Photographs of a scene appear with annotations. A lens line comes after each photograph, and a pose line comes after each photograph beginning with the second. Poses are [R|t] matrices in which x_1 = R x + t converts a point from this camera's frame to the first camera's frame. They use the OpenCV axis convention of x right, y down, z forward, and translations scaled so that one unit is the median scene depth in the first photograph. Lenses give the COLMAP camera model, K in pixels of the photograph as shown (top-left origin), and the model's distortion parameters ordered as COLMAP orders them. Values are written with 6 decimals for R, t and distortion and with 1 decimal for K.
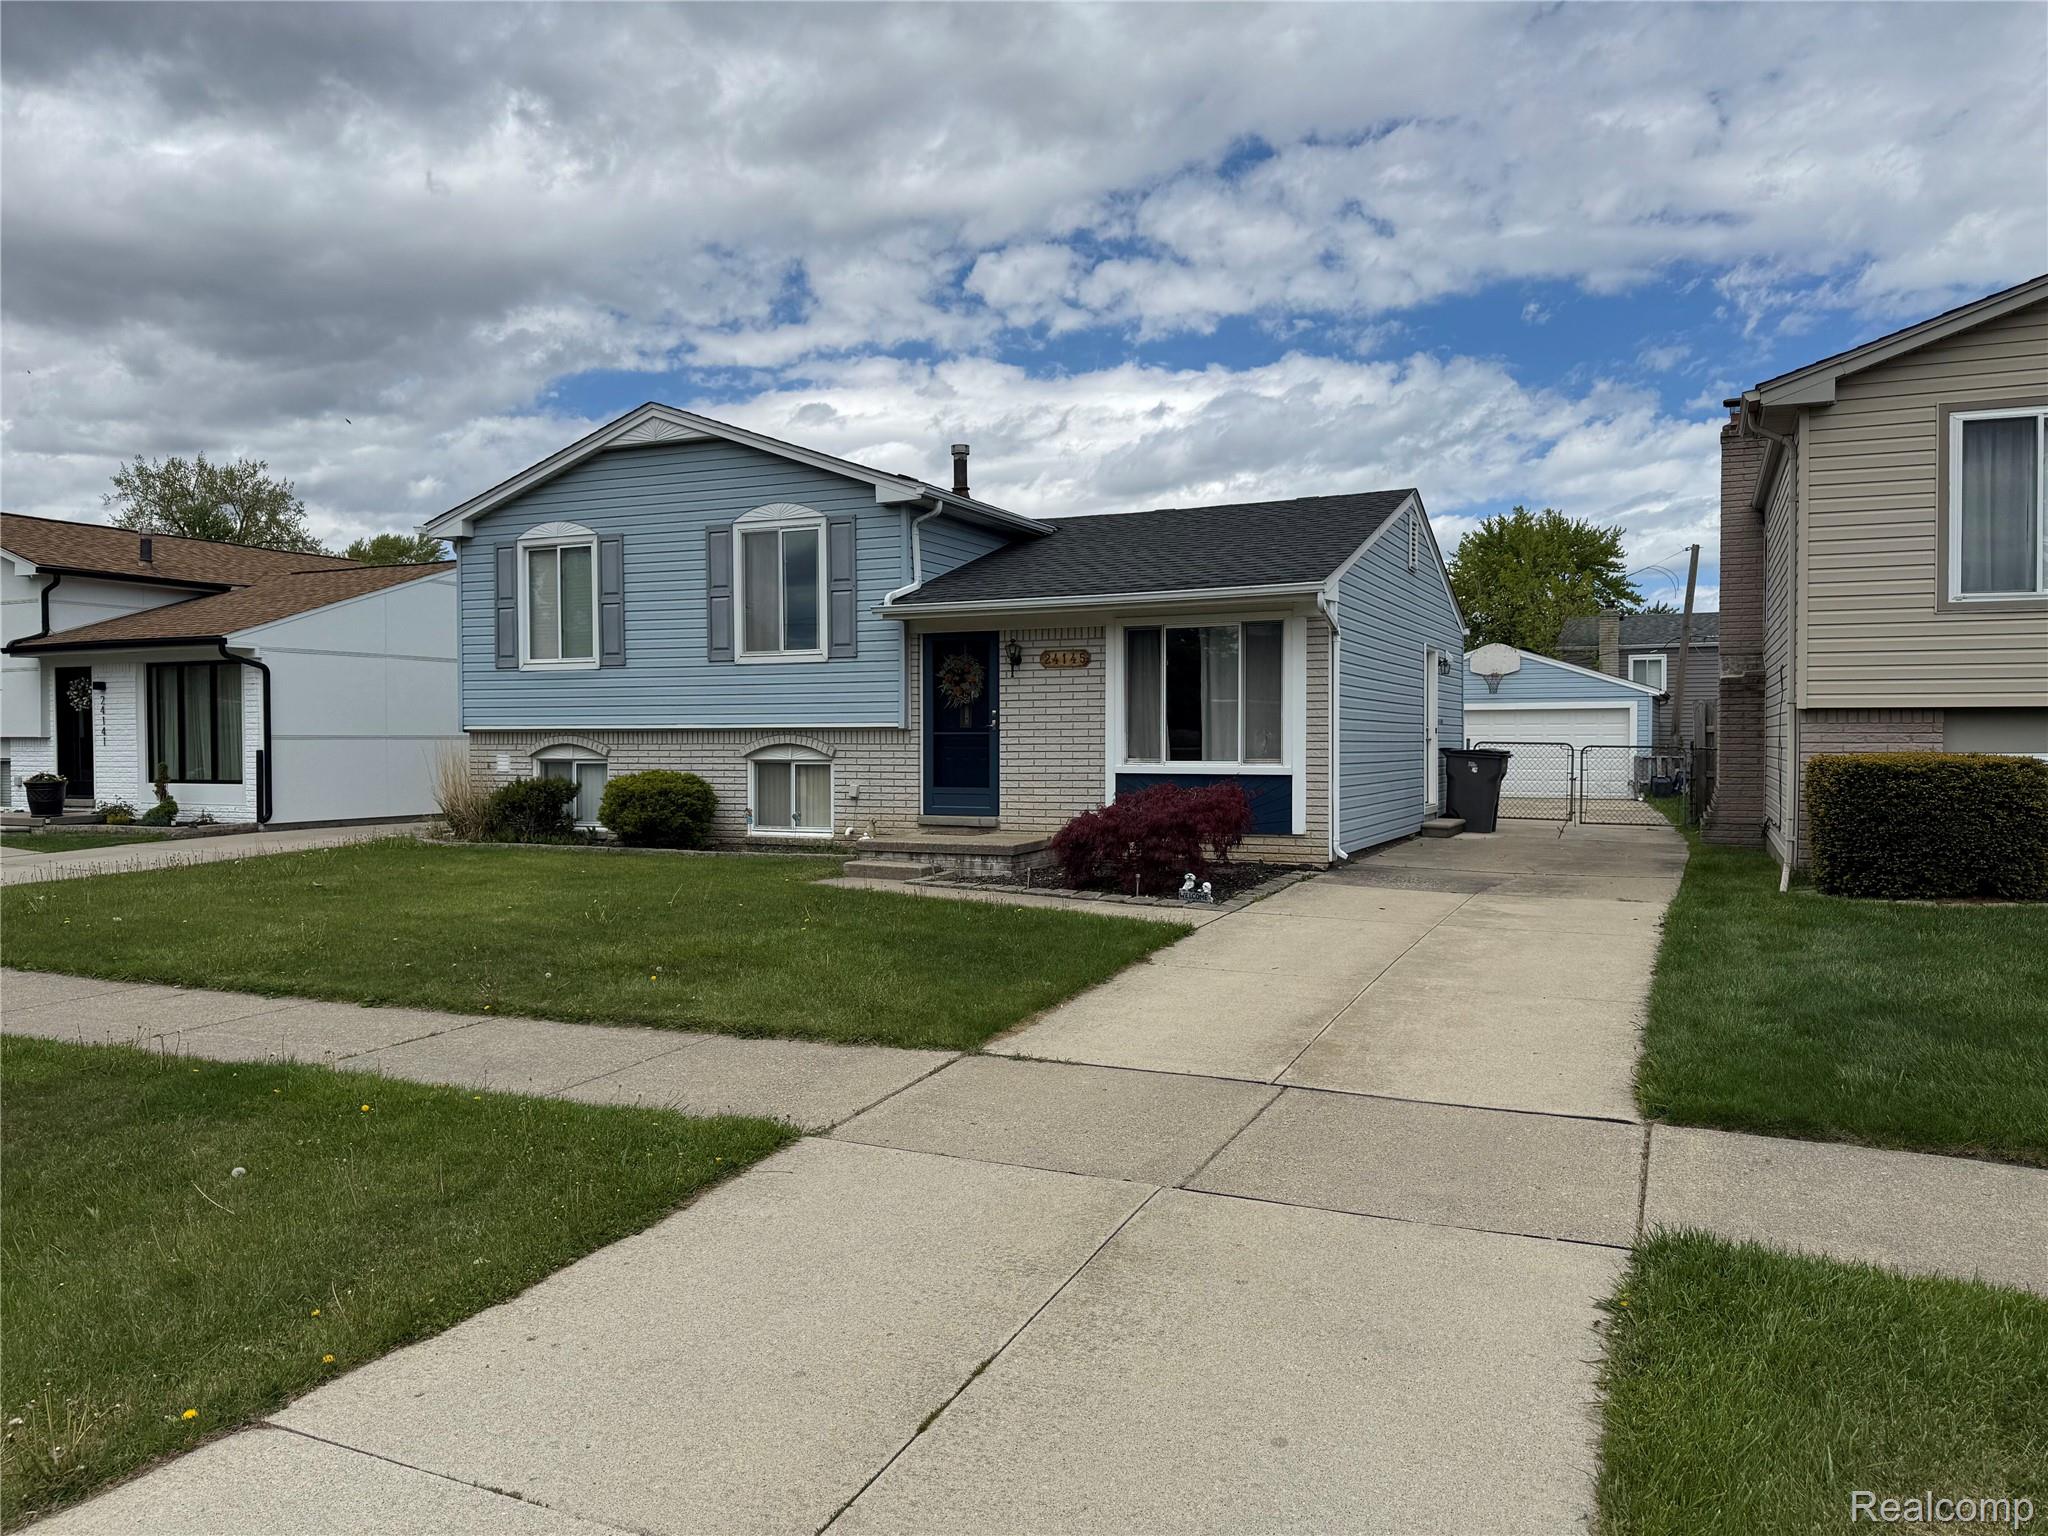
lens RADIAL K [[1456.4, 0, 1052.4], [0, 1456.4, 770.7], [0, 0, 1]] dist [0.024005, -0.005930]
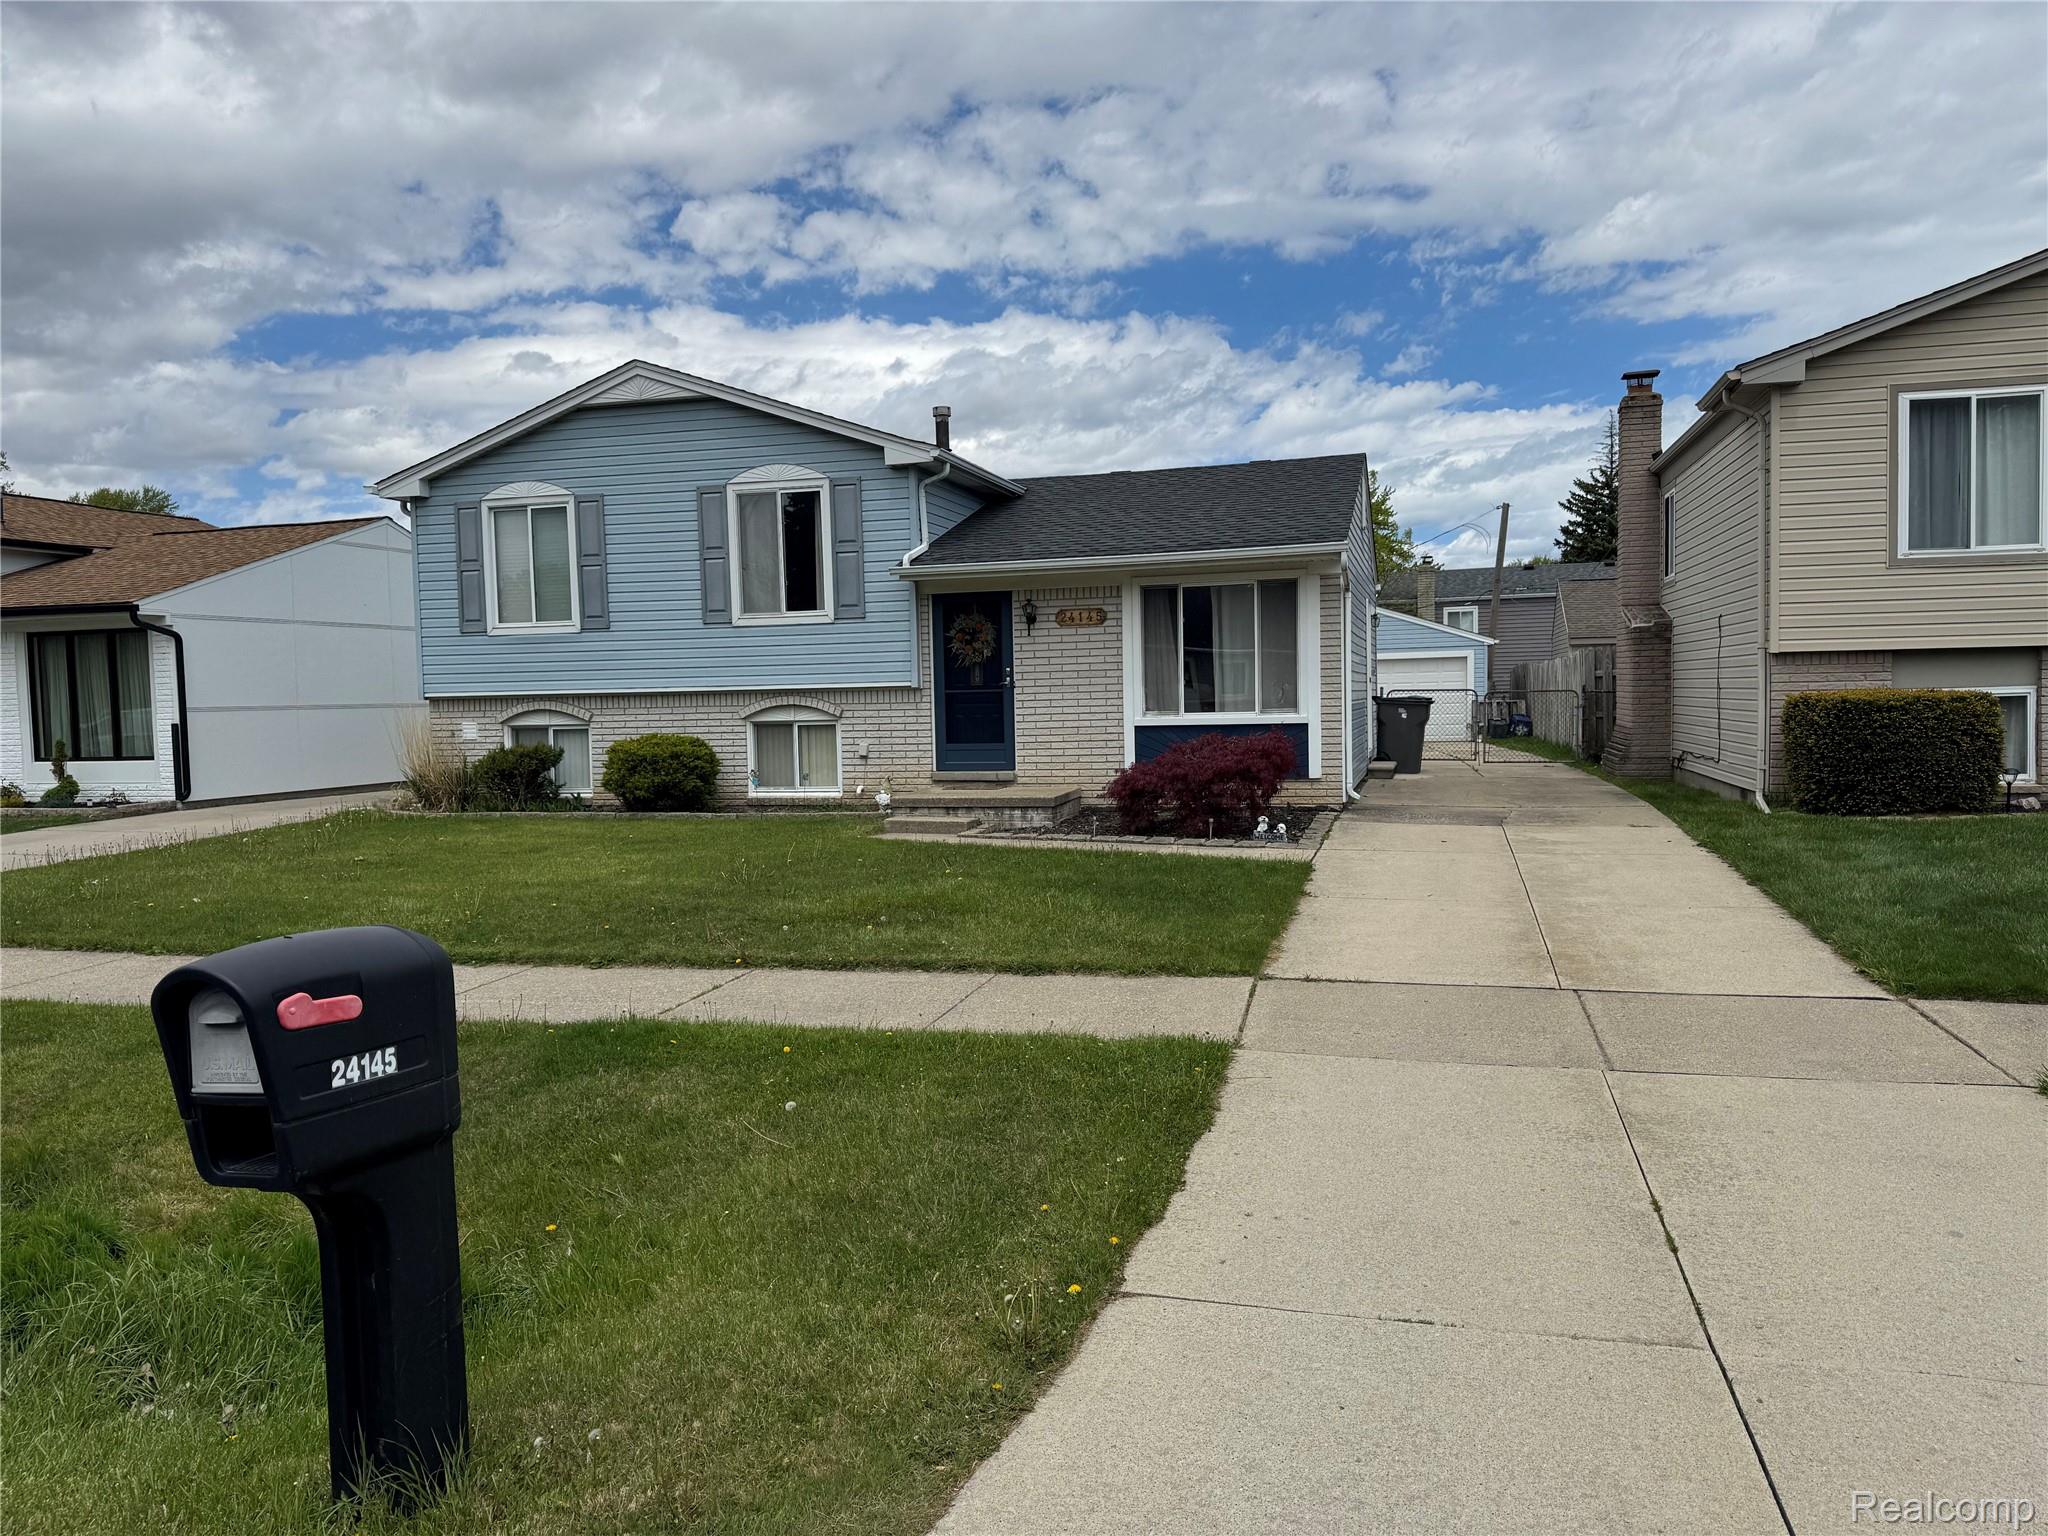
lens RADIAL K [[1456.4, 0, 1030.8], [0, 1456.4, 764.2], [0, 0, 1]] dist [0.024005, -0.005930]
pose [[0.986672, -0.027511, 0.160380, -0.183709], [0.023693, 0.999390, 0.025669, 0.000933], [-0.160988, -0.021527, 0.986722, -0.022715]]
